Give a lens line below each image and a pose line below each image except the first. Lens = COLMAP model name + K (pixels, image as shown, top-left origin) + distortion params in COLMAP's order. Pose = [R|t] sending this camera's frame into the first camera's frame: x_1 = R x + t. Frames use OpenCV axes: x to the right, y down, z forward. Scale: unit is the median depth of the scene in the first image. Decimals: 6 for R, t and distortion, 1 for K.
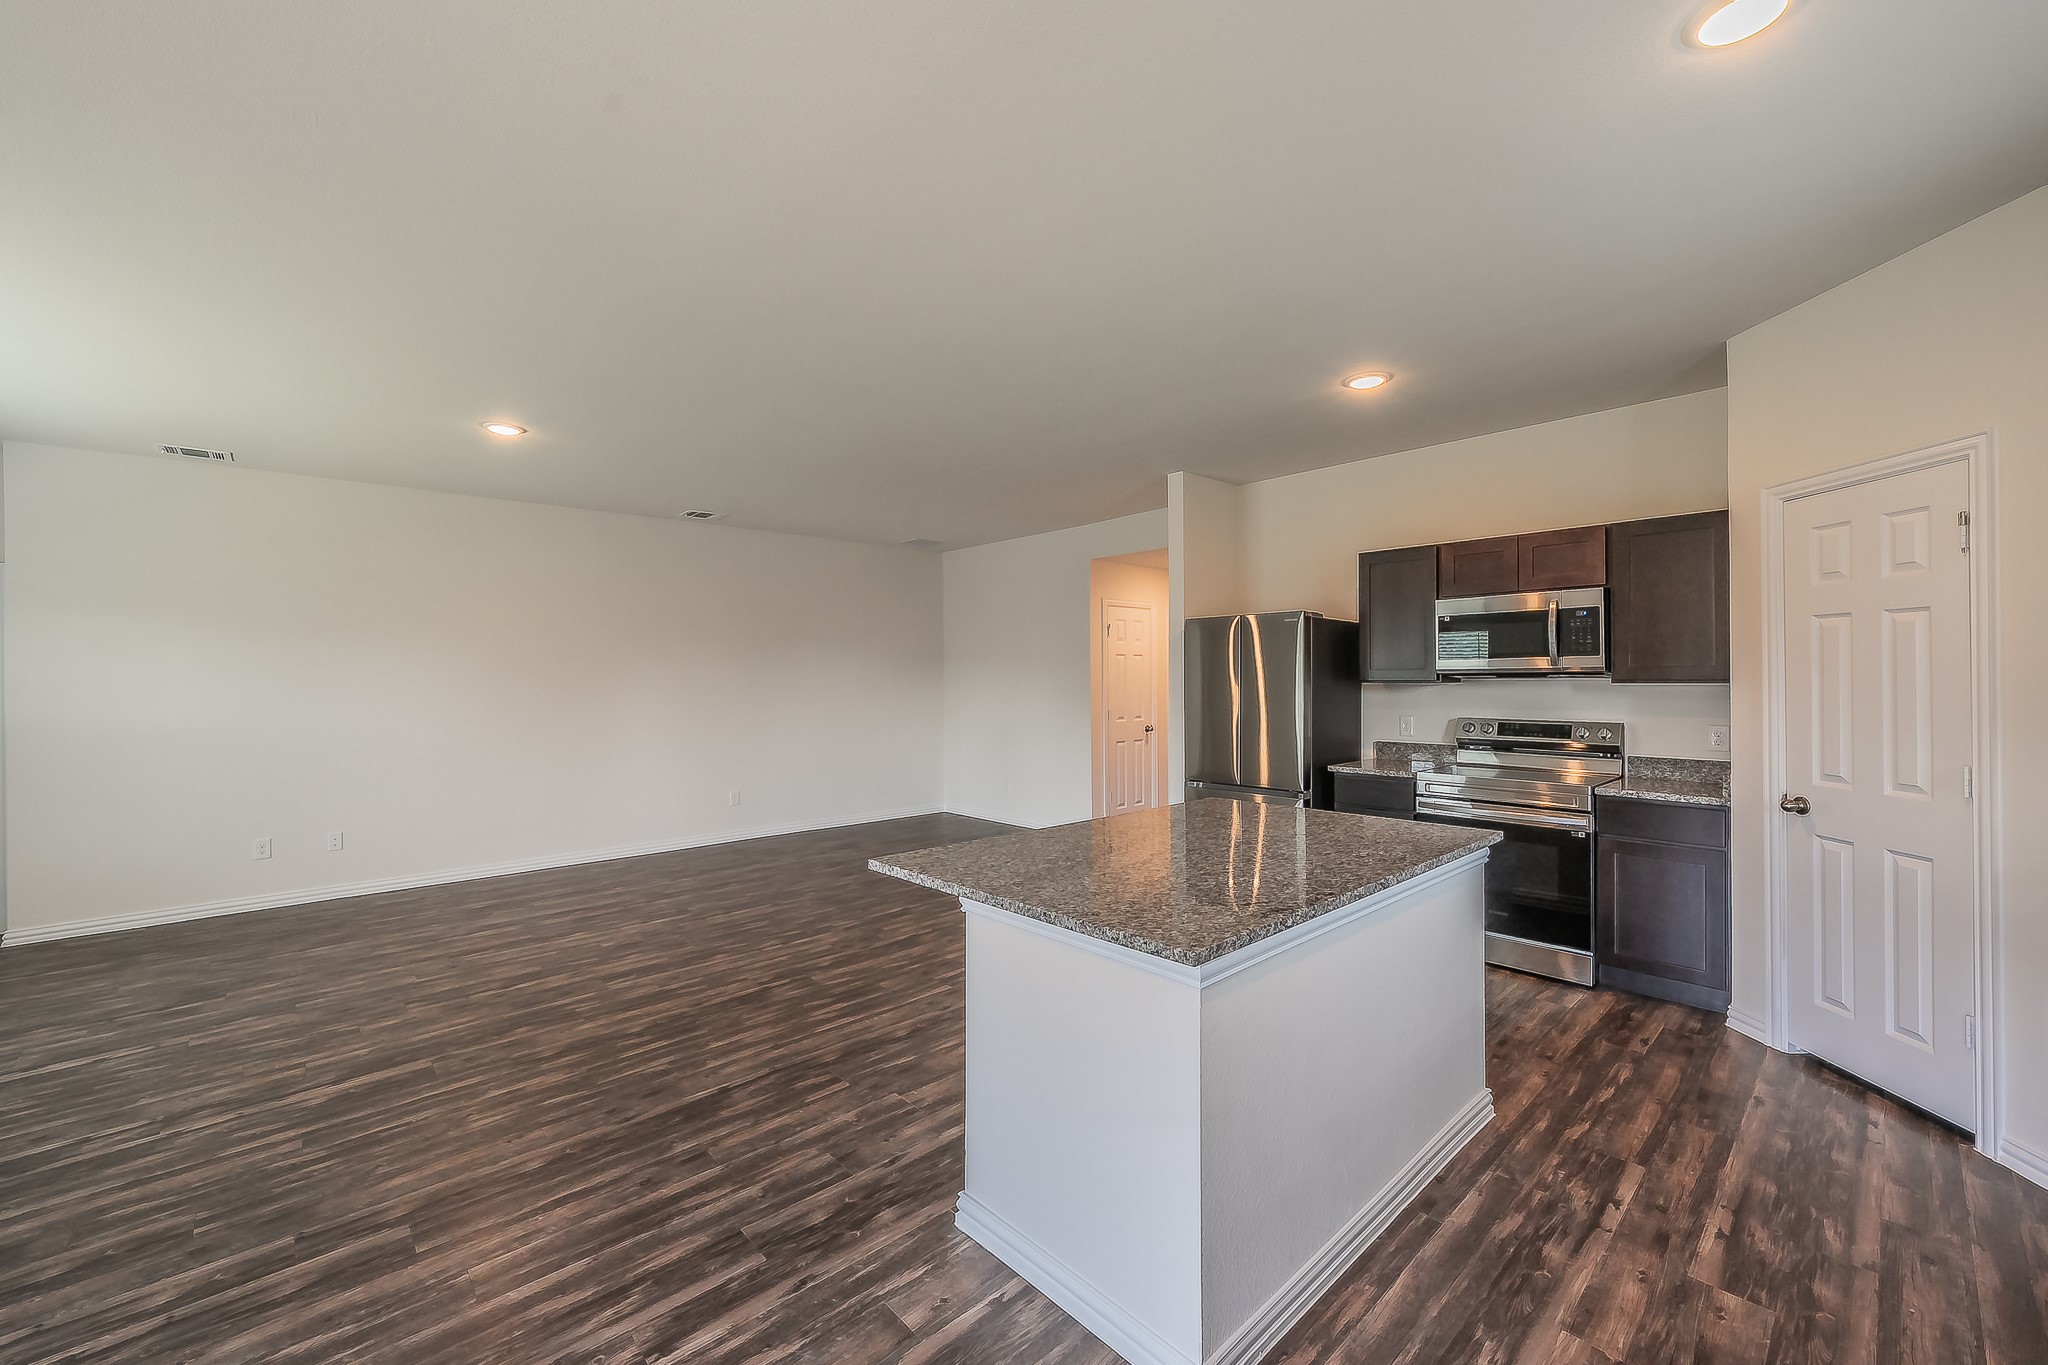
lens RADIAL K [[815.8, 0, 1029.5], [0, 815.8, 673.9], [0, 0, 1]] dist [-0.000323, 0.000367]
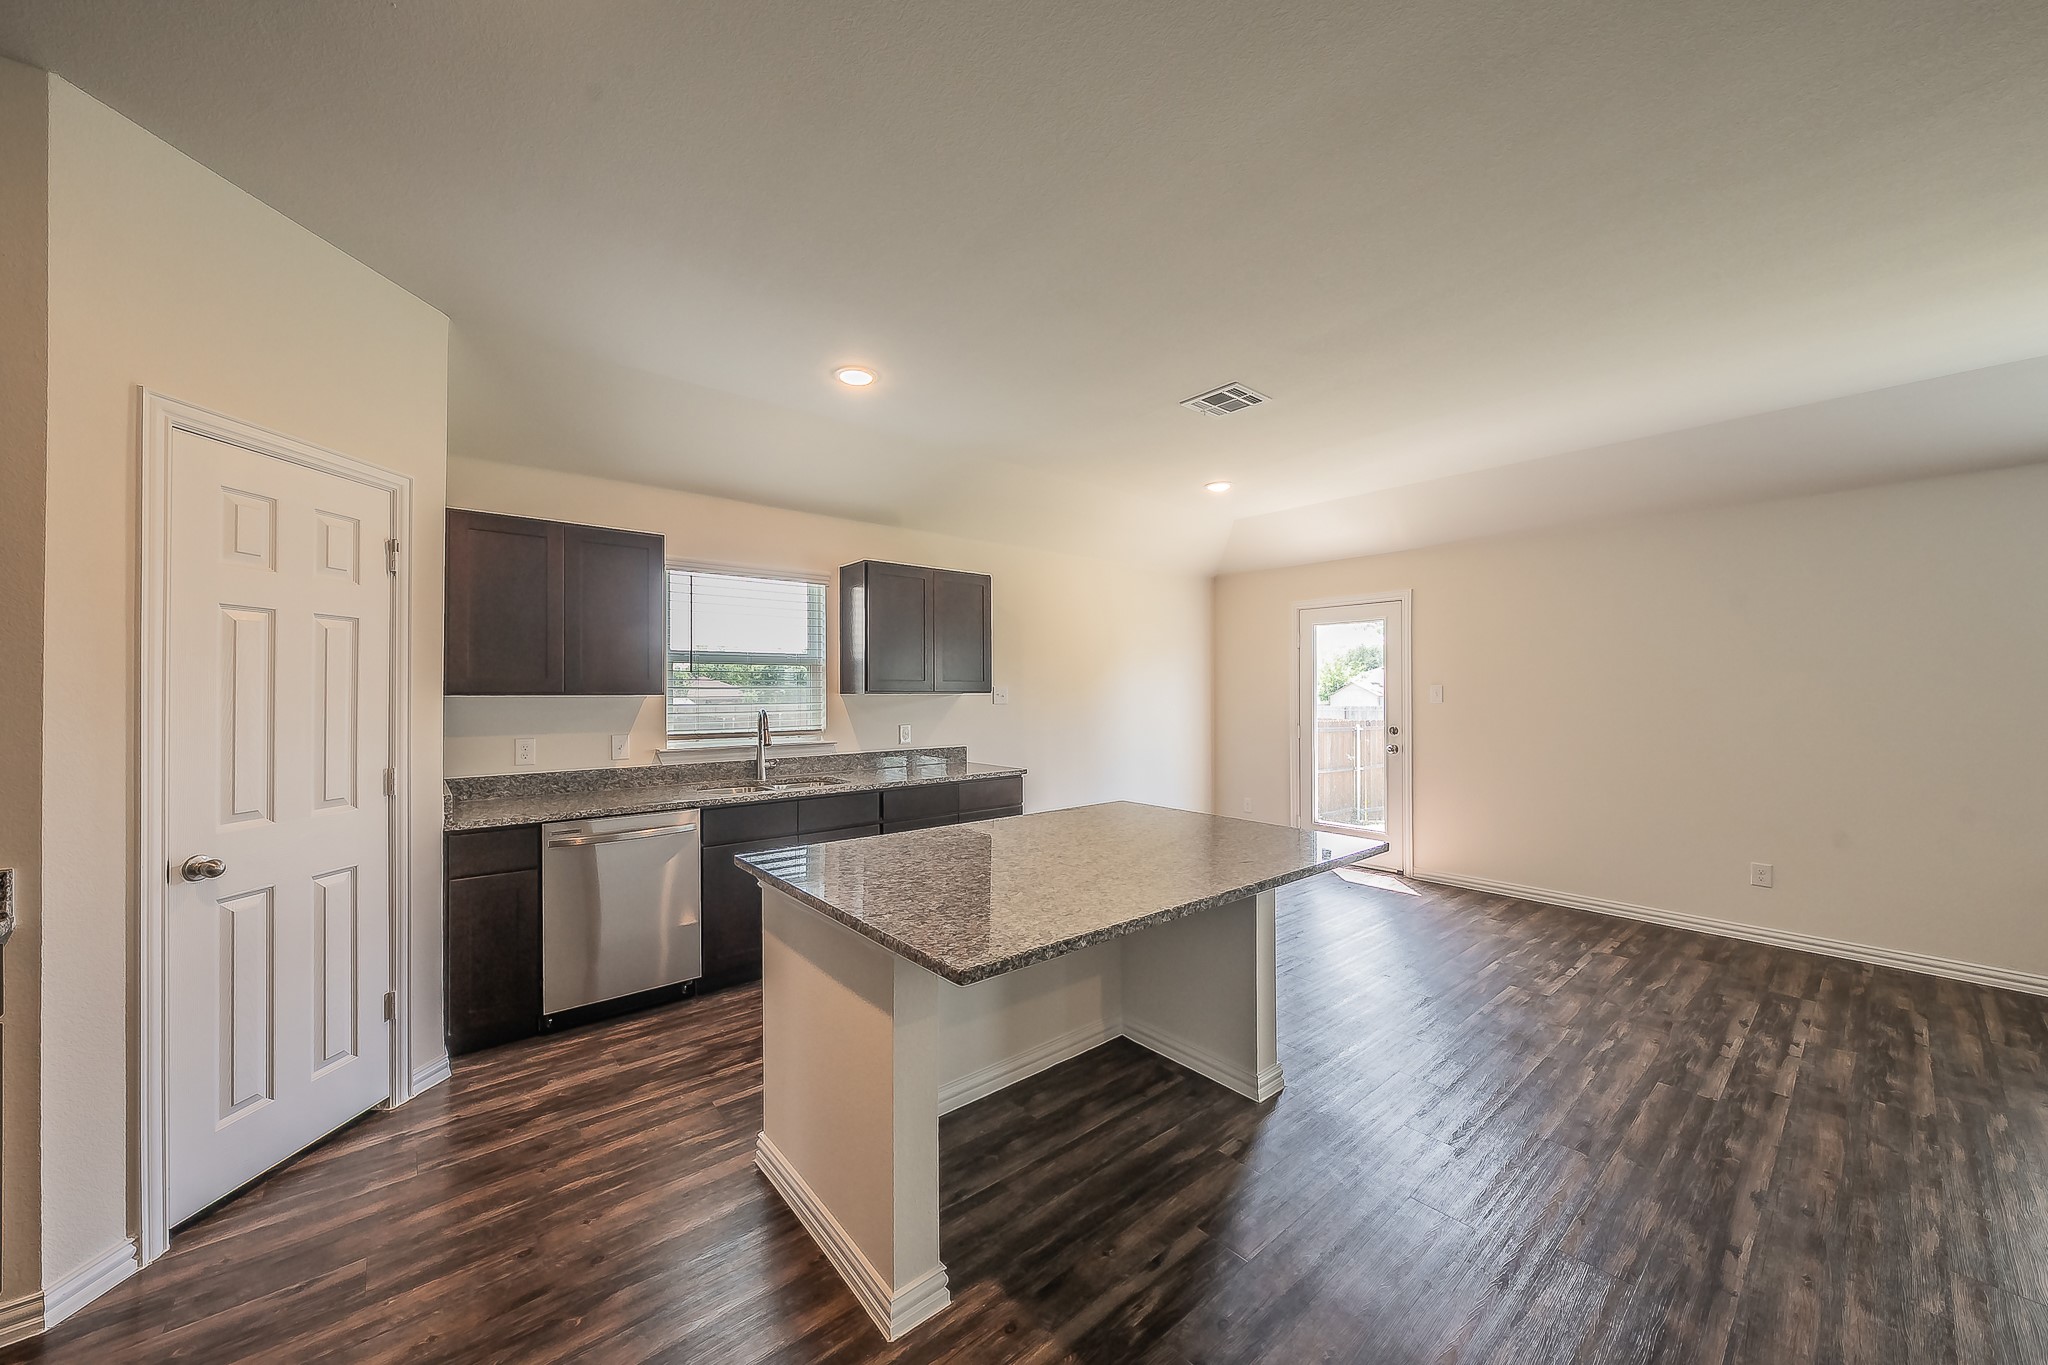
lens RADIAL K [[737.3, 0, 1007.1], [0, 737.3, 689.0], [0, 0, 1]] dist [0.002540, 0.000089]
pose [[-0.998208, 0.007614, 0.059357, 0.190920], [0.007382, 0.999964, -0.004136, 0.012368], [-0.059387, -0.003690, -0.998228, 1.484574]]
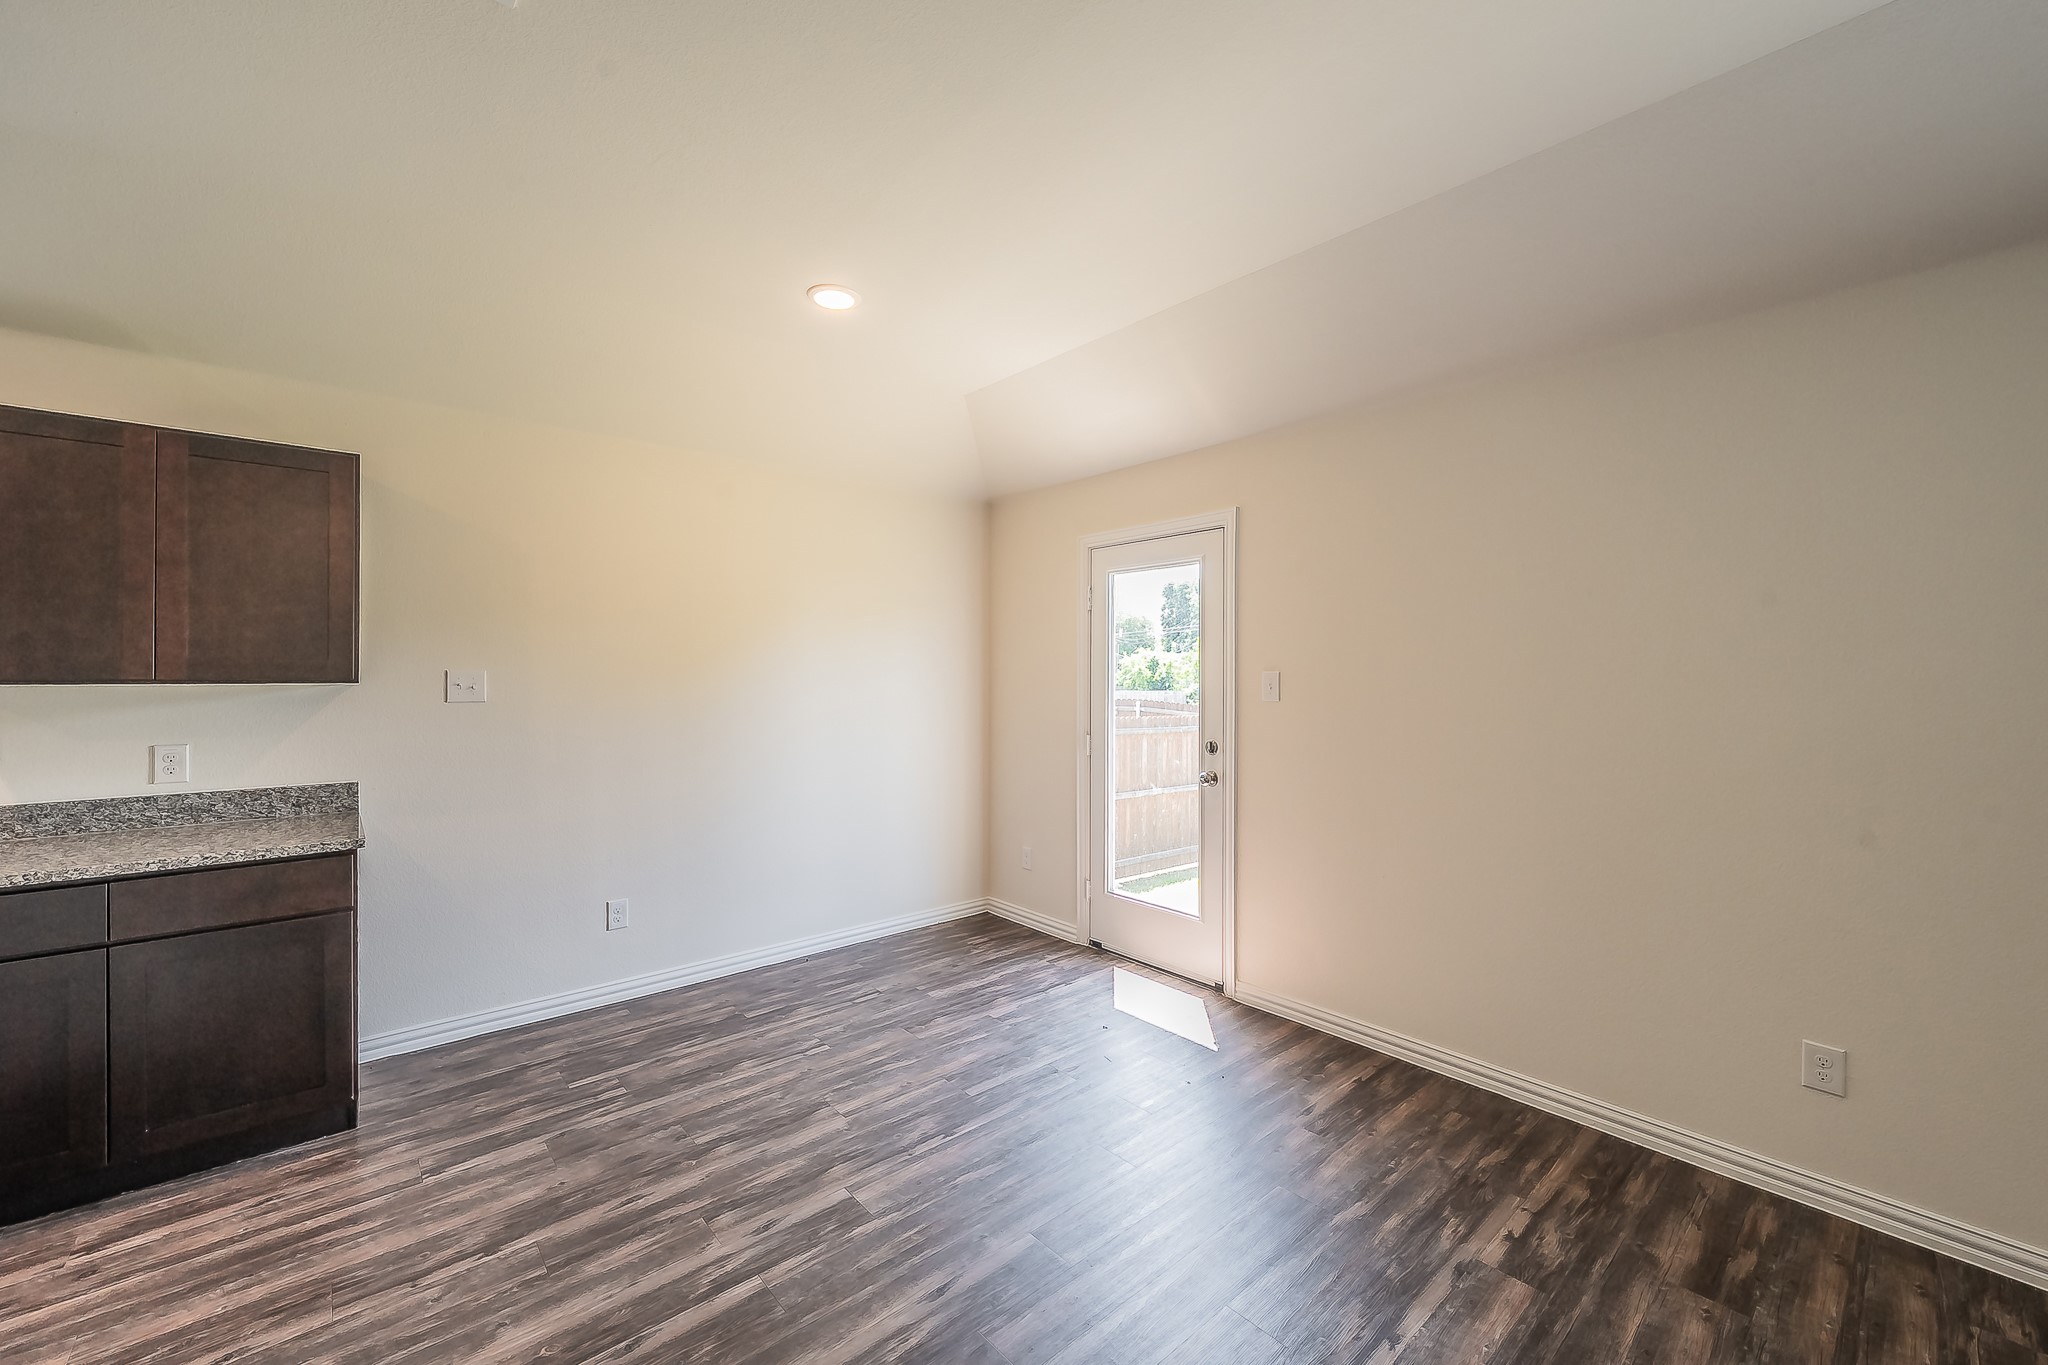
lens RADIAL K [[815.8, 0, 1010.0], [0, 815.8, 678.9], [0, 0, 1]] dist [-0.000323, 0.000367]
pose [[-0.999327, 0.005614, 0.036255, -0.388556], [0.005521, 0.999981, -0.002674, 0.016190], [-0.036269, -0.002472, -0.999339, 0.827364]]
